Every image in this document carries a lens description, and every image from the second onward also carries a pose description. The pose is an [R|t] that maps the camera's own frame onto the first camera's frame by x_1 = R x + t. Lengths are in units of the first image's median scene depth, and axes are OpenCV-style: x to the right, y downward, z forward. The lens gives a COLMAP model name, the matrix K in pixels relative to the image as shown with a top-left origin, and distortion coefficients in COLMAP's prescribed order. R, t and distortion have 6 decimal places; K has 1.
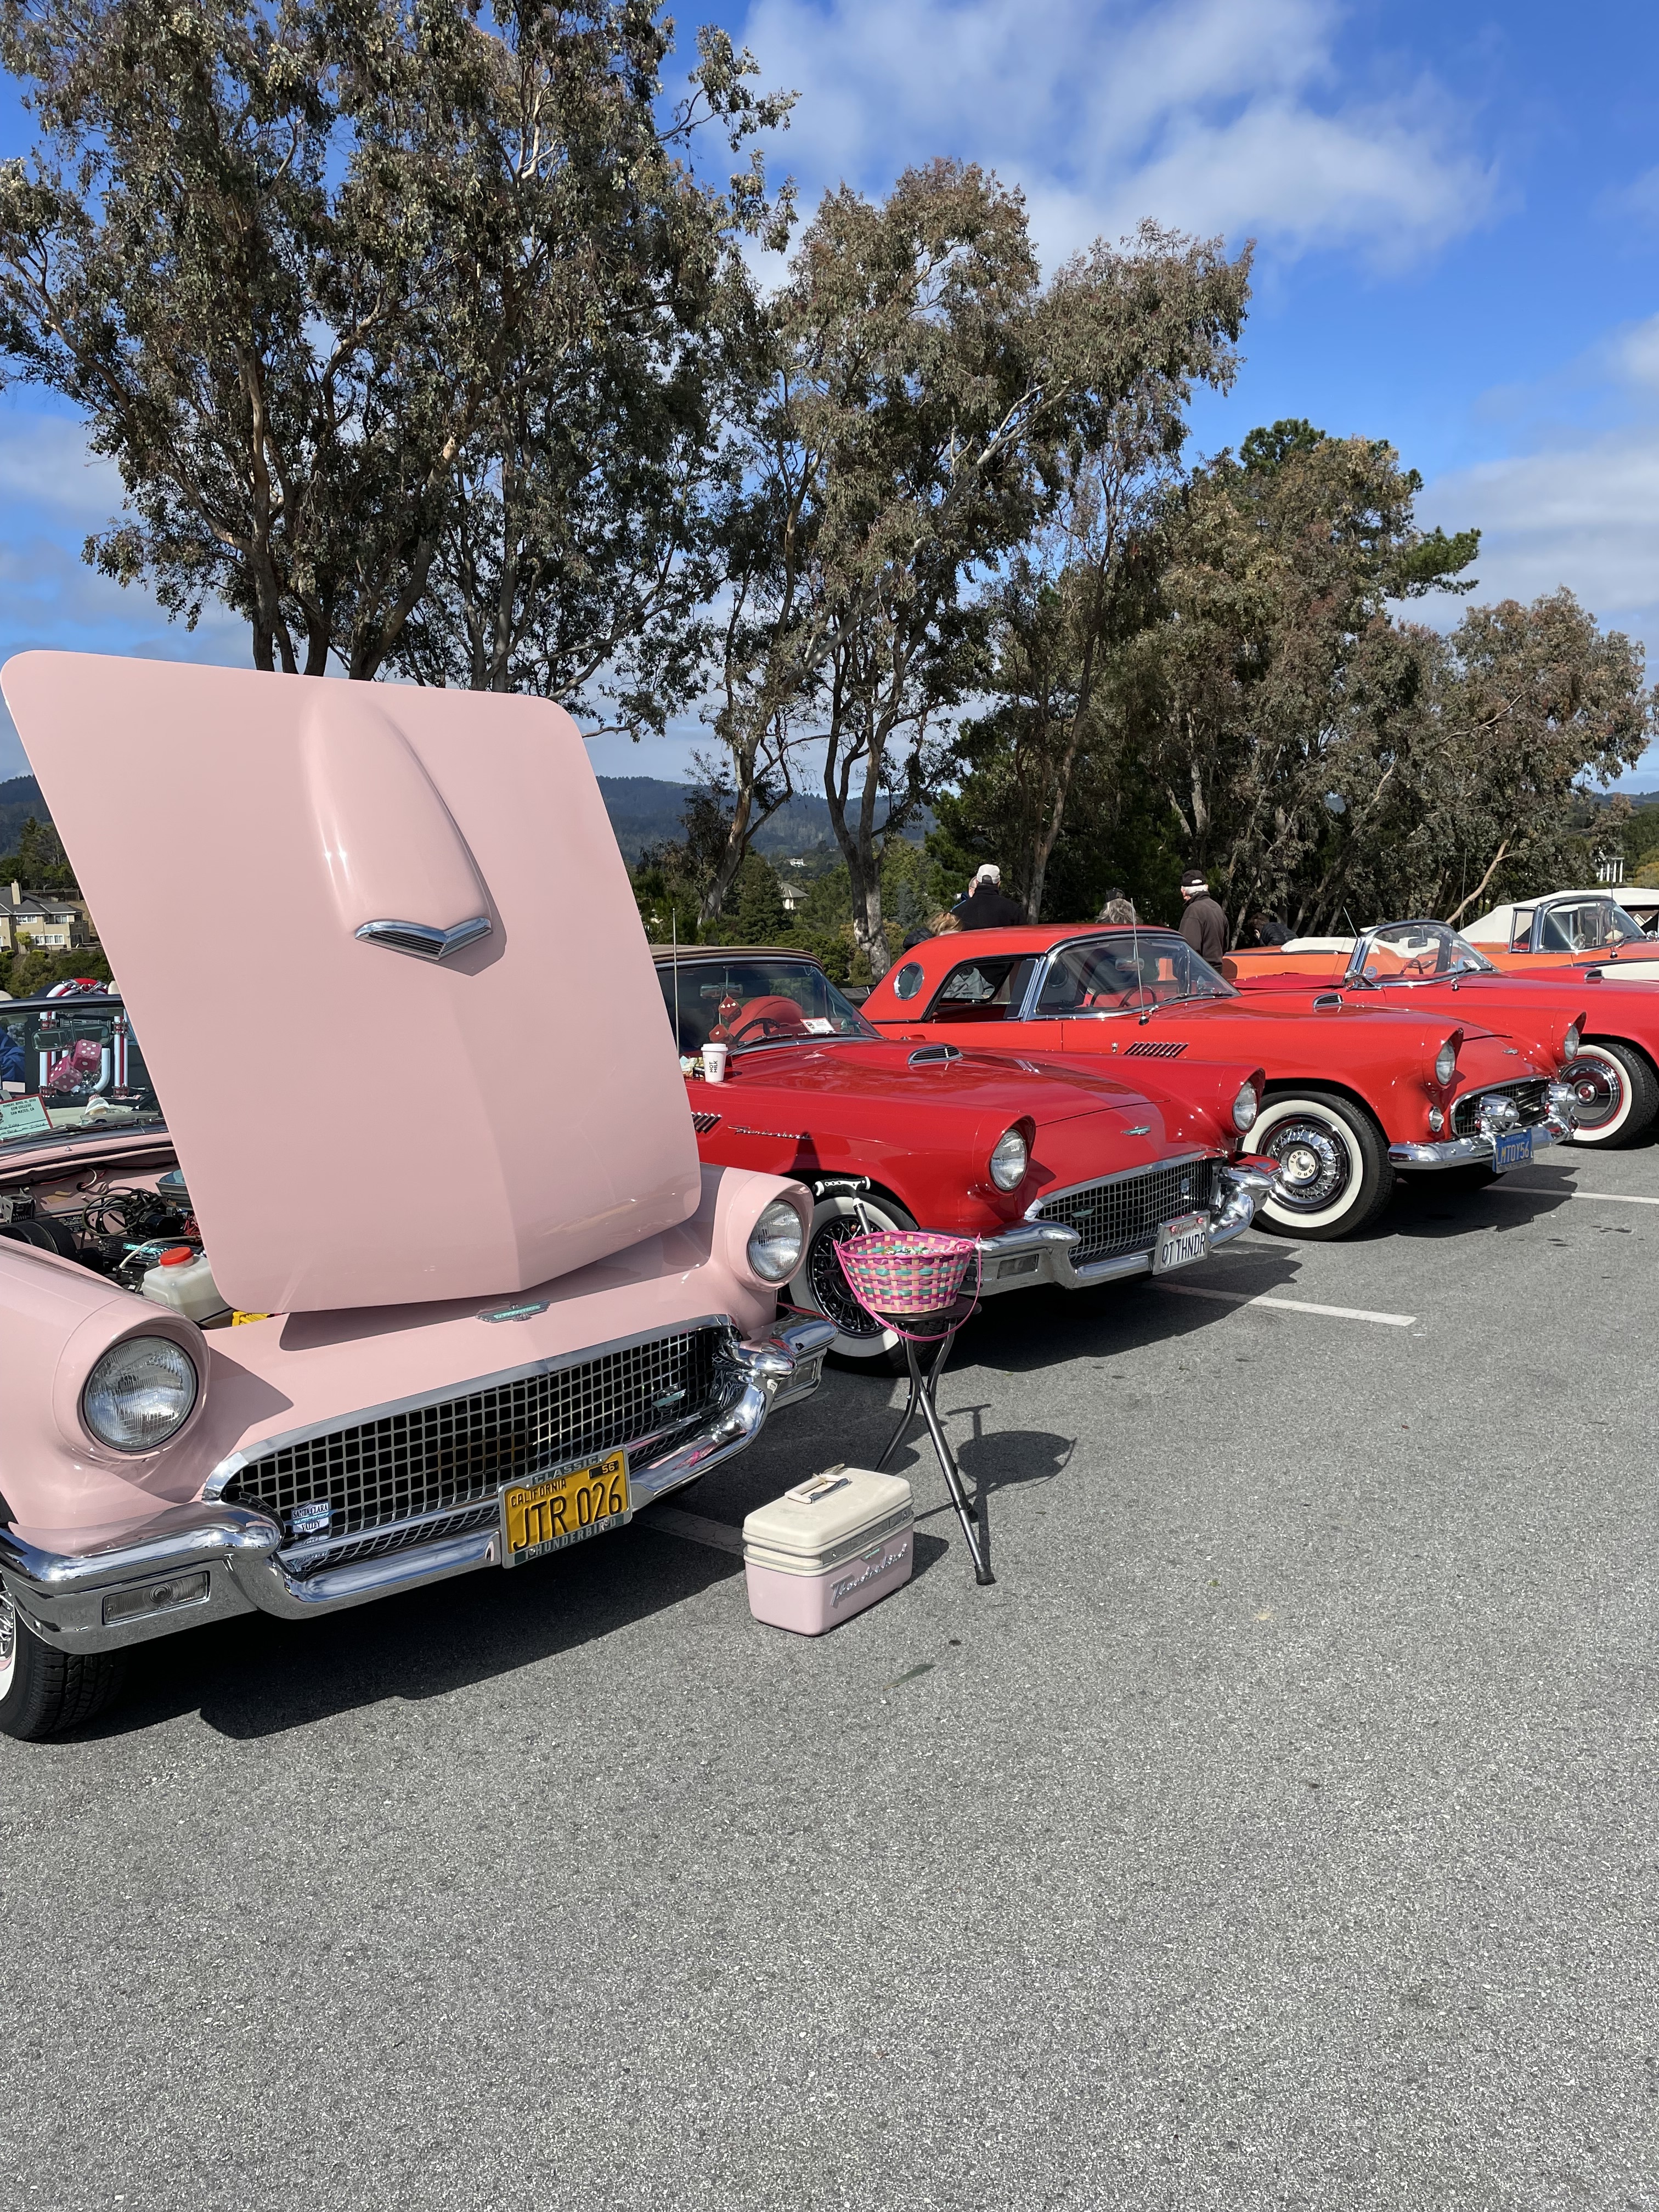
lens RADIAL K [[1671.3, 0, 829.5], [0, 1671.3, 1106.0], [0, 0, 1]] dist [0.081636, -0.098198]
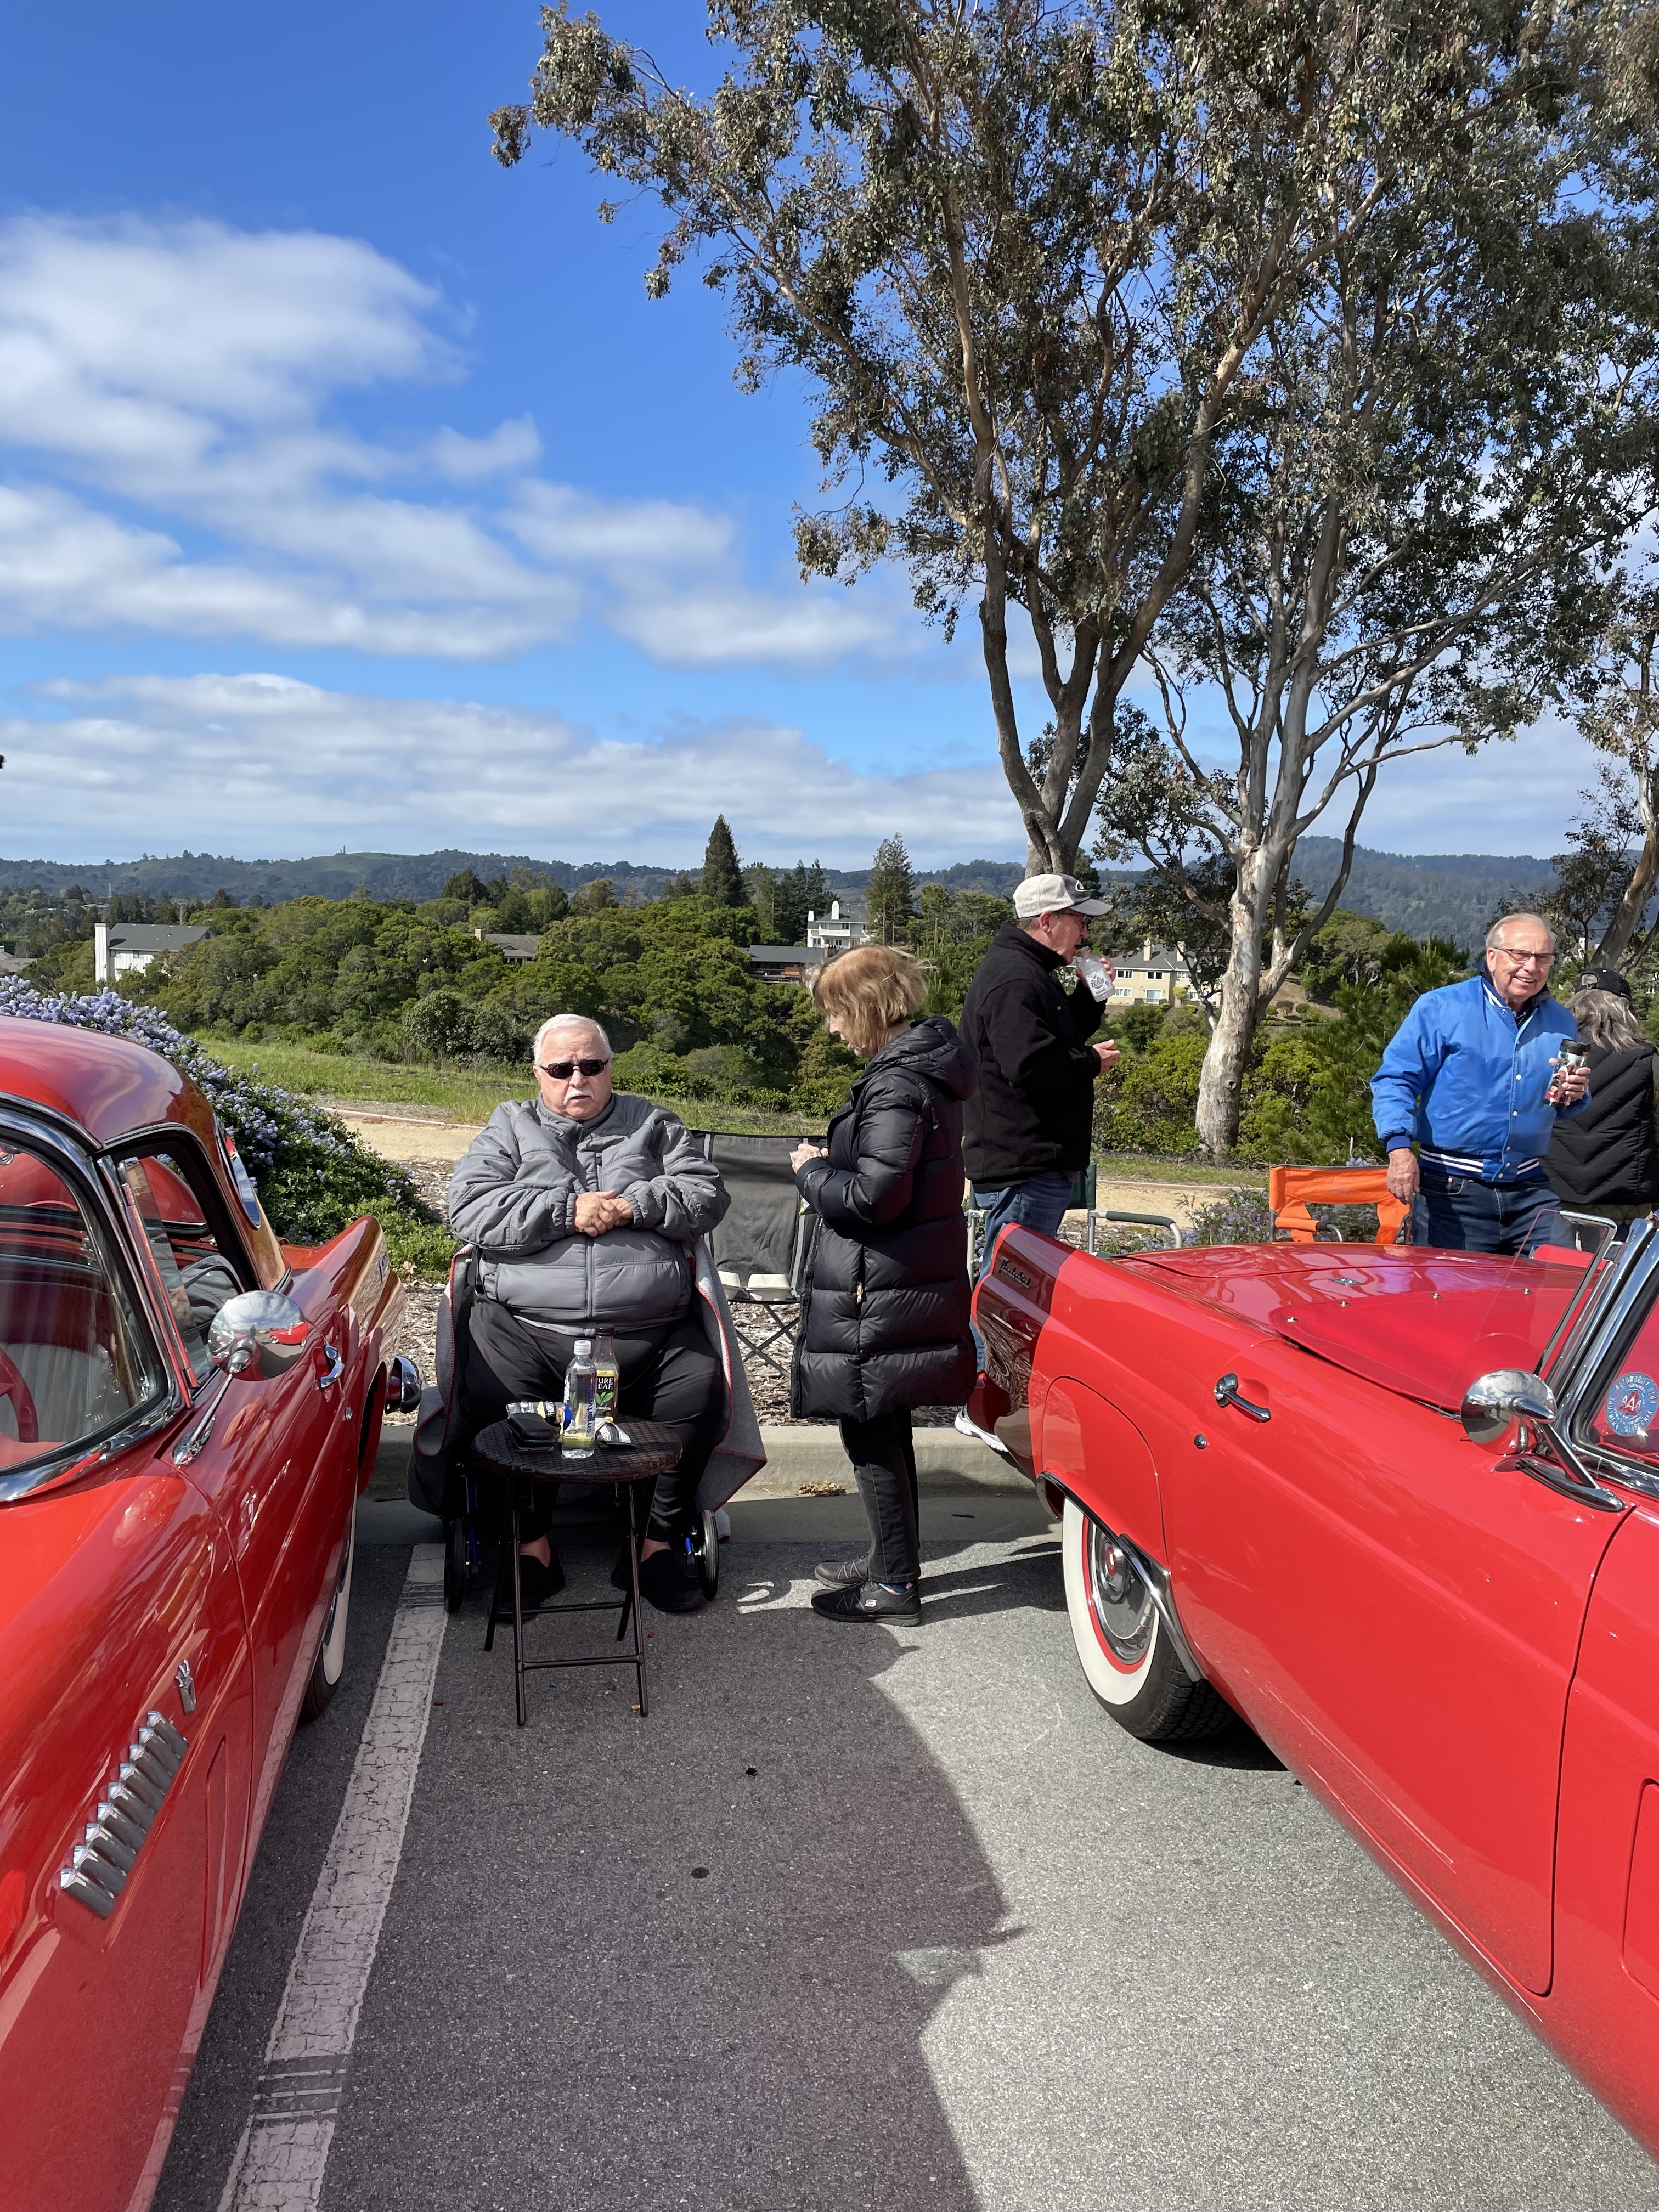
lens RADIAL K [[1668.7, 0, 808.1], [0, 1668.7, 1122.5], [0, 0, 1]] dist [0.100753, -0.134559]
pose [[0.770454, 0.123185, -0.625480, 0.113856], [-0.142238, 0.989636, 0.019697, -0.031550], [0.621425, 0.073791, 0.779991, 0.240218]]
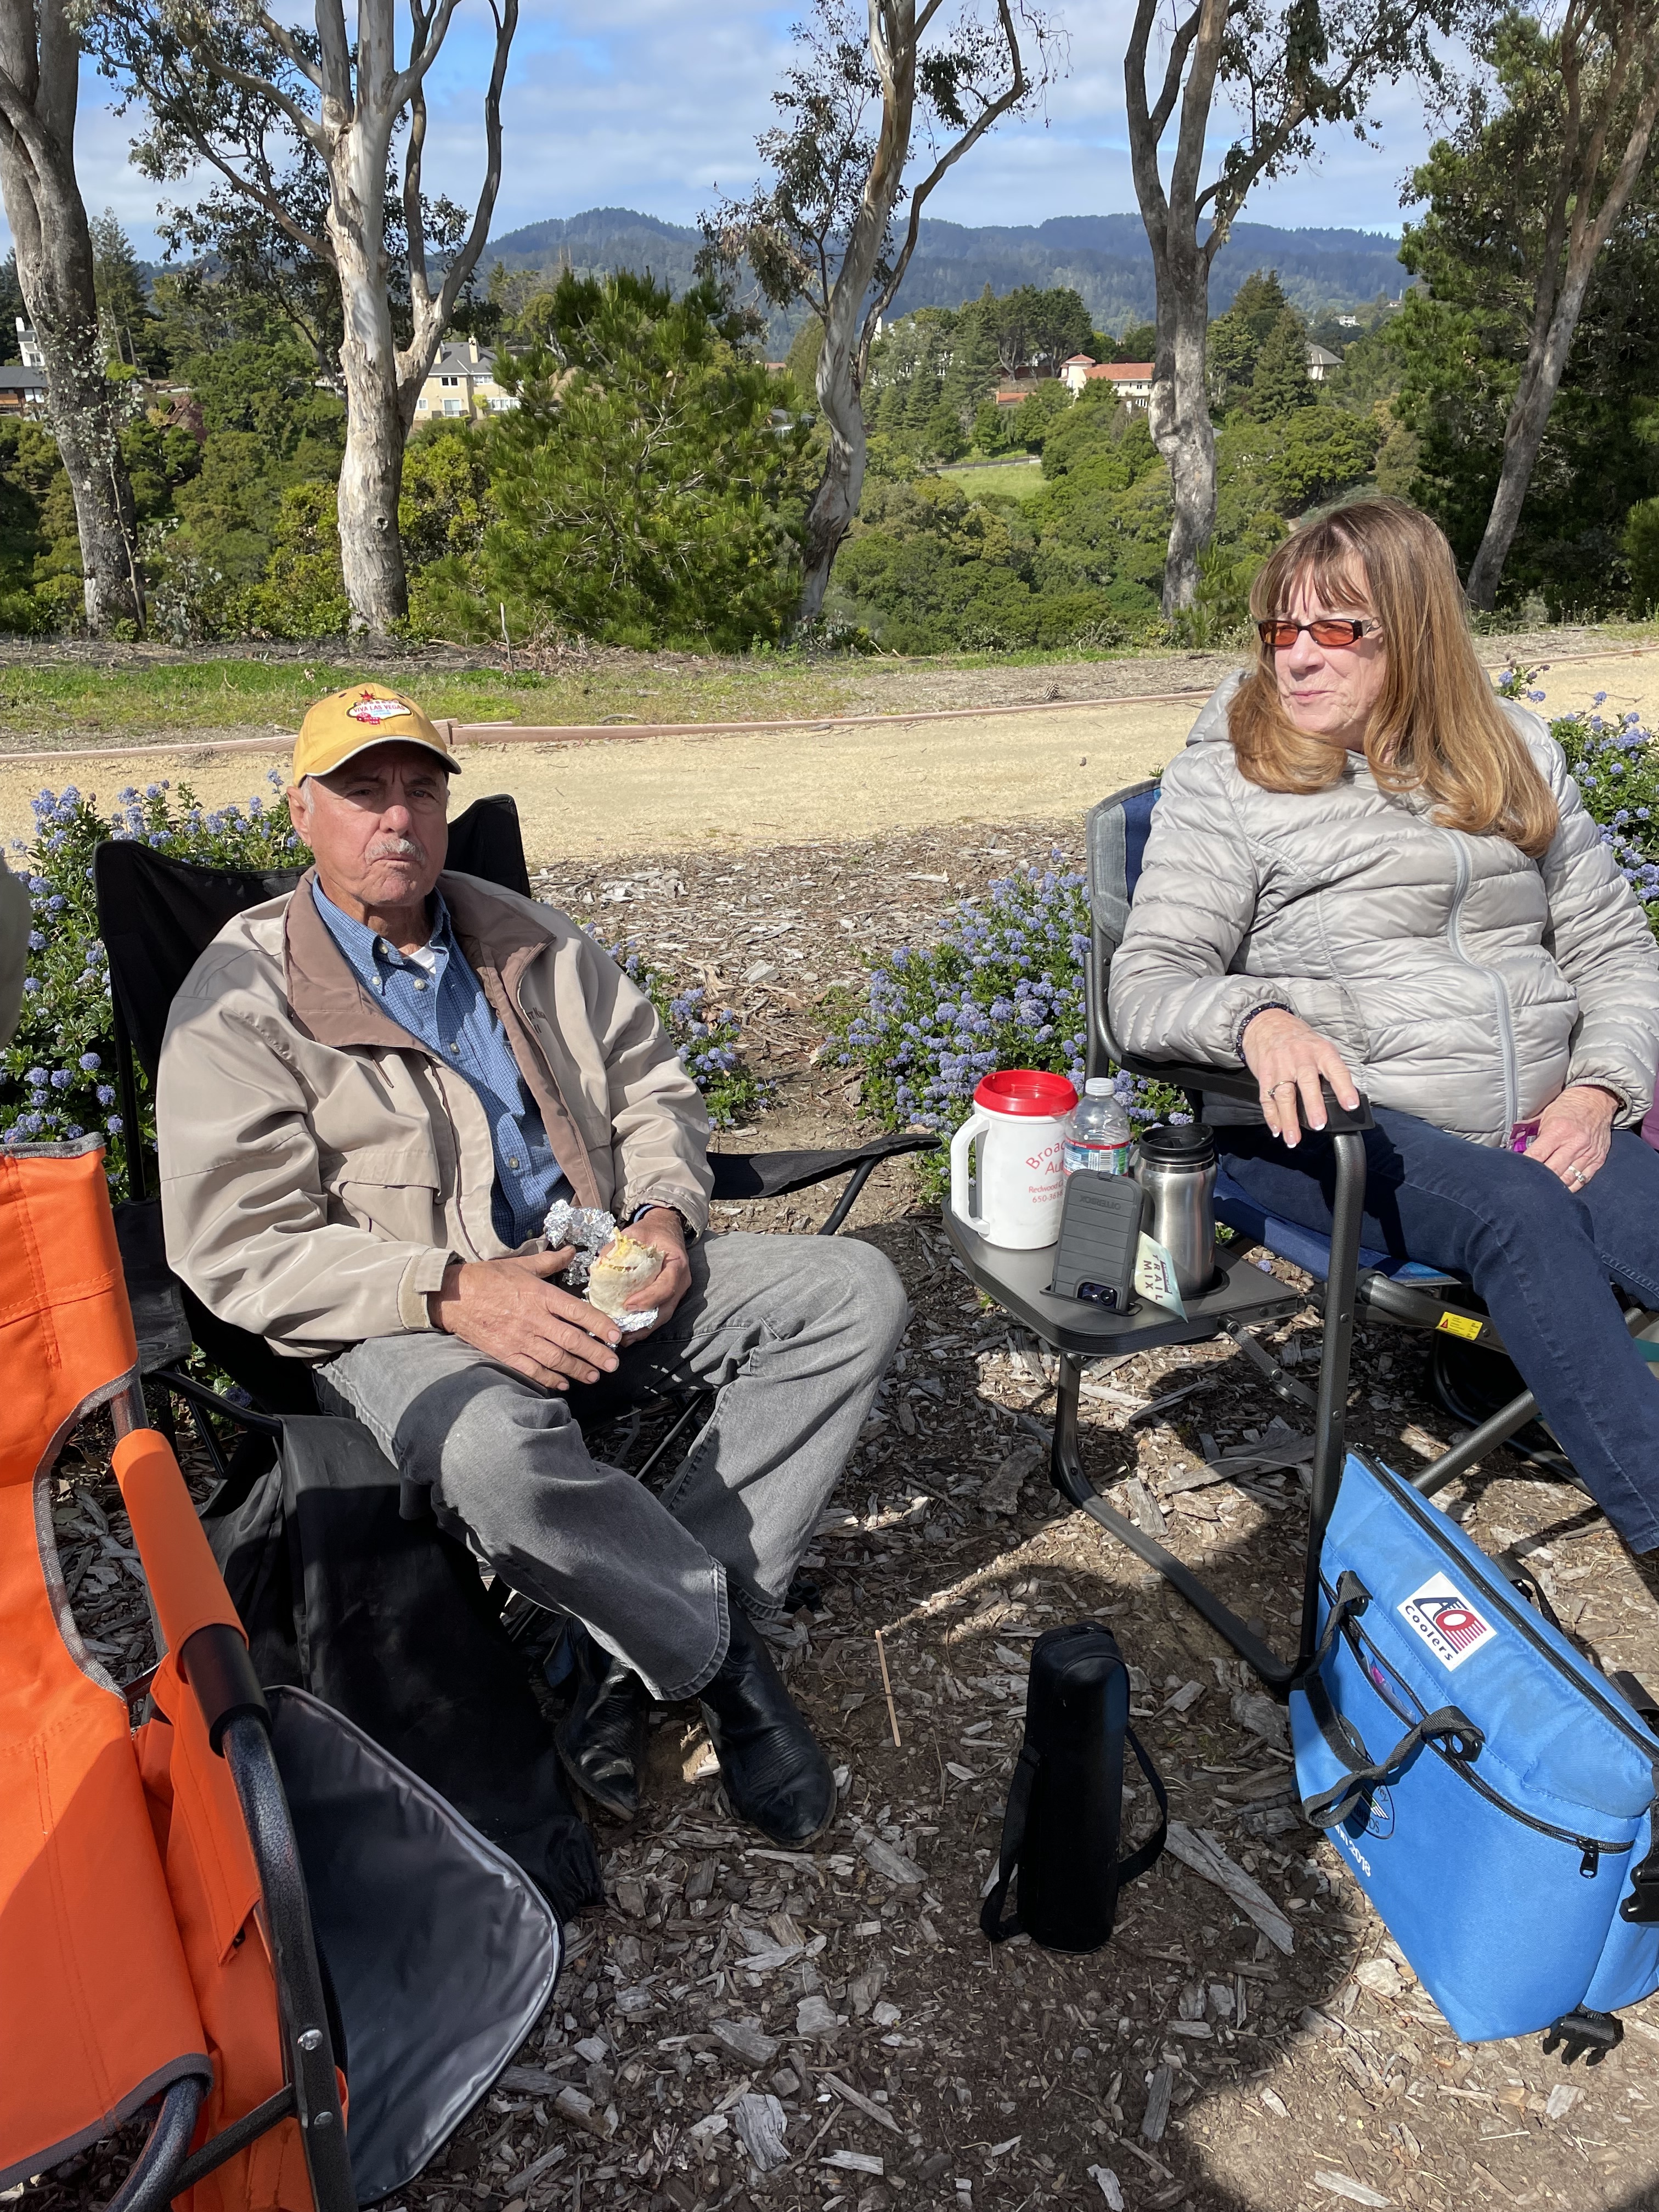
lens RADIAL K [[1668.7, 0, 808.1], [0, 1668.7, 1122.5], [0, 0, 1]] dist [0.100753, -0.134559]
pose [[0.954921, 0.136073, -0.263838, 0.080224], [-0.052850, 0.952487, 0.299958, -0.046363], [0.292119, -0.272492, 0.916741, 0.431898]]
